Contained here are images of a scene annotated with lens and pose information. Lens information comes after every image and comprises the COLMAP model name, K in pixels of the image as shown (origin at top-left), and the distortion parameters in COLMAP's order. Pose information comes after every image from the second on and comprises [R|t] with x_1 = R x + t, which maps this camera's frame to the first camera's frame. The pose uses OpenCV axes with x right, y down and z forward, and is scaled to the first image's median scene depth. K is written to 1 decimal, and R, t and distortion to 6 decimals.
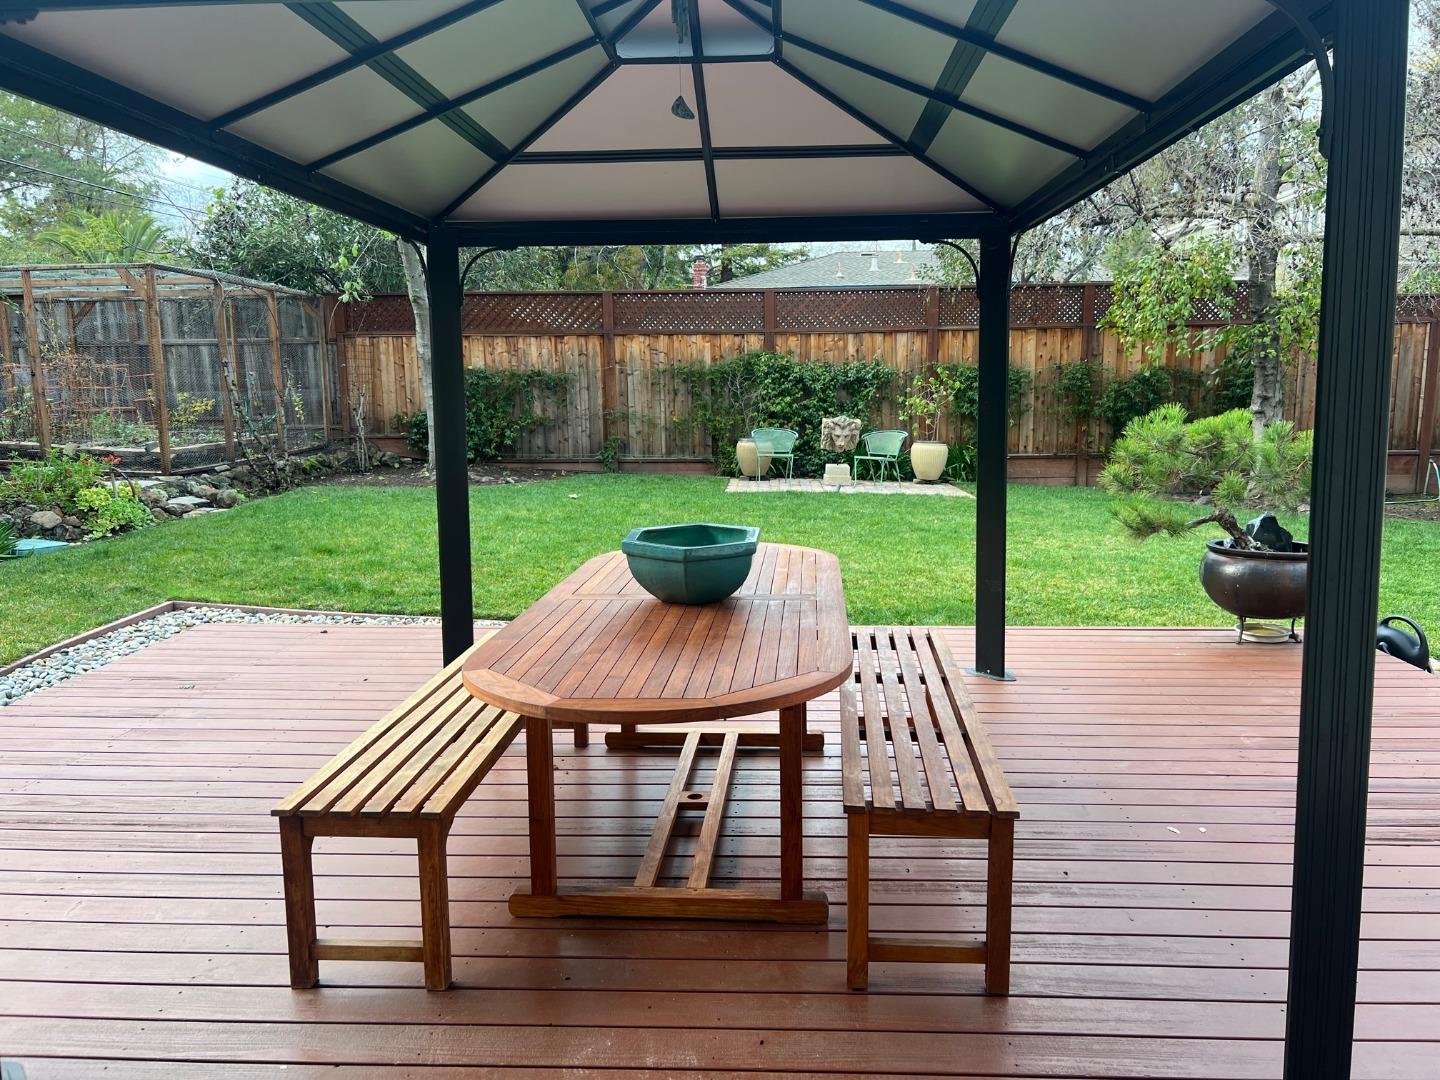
lens RADIAL K [[1101.9, 0, 724.6], [0, 1101.9, 535.0], [0, 0, 1]] dist [0.028037, -0.000570]
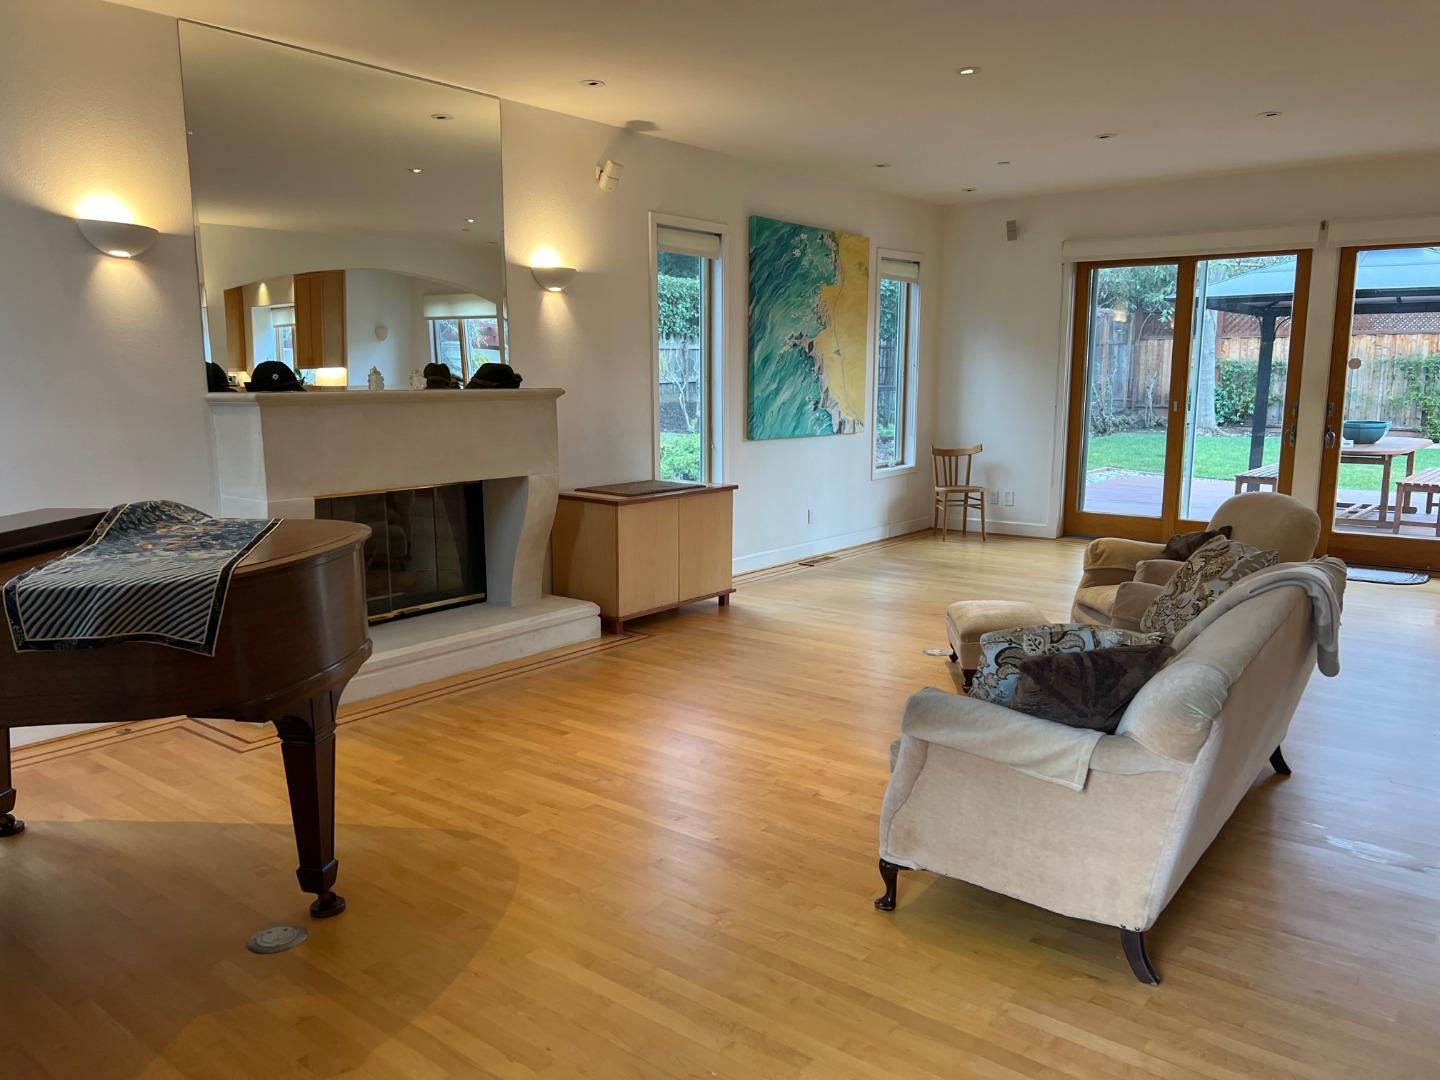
lens RADIAL K [[1101.9, 0, 719.9], [0, 1101.9, 545.4], [0, 0, 1]] dist [0.028037, -0.000570]
pose [[0.822803, 0.095815, -0.560191, 0.059759], [-0.084625, 0.995353, 0.045949, 0.080176], [0.561991, 0.009599, 0.827088, -0.575268]]
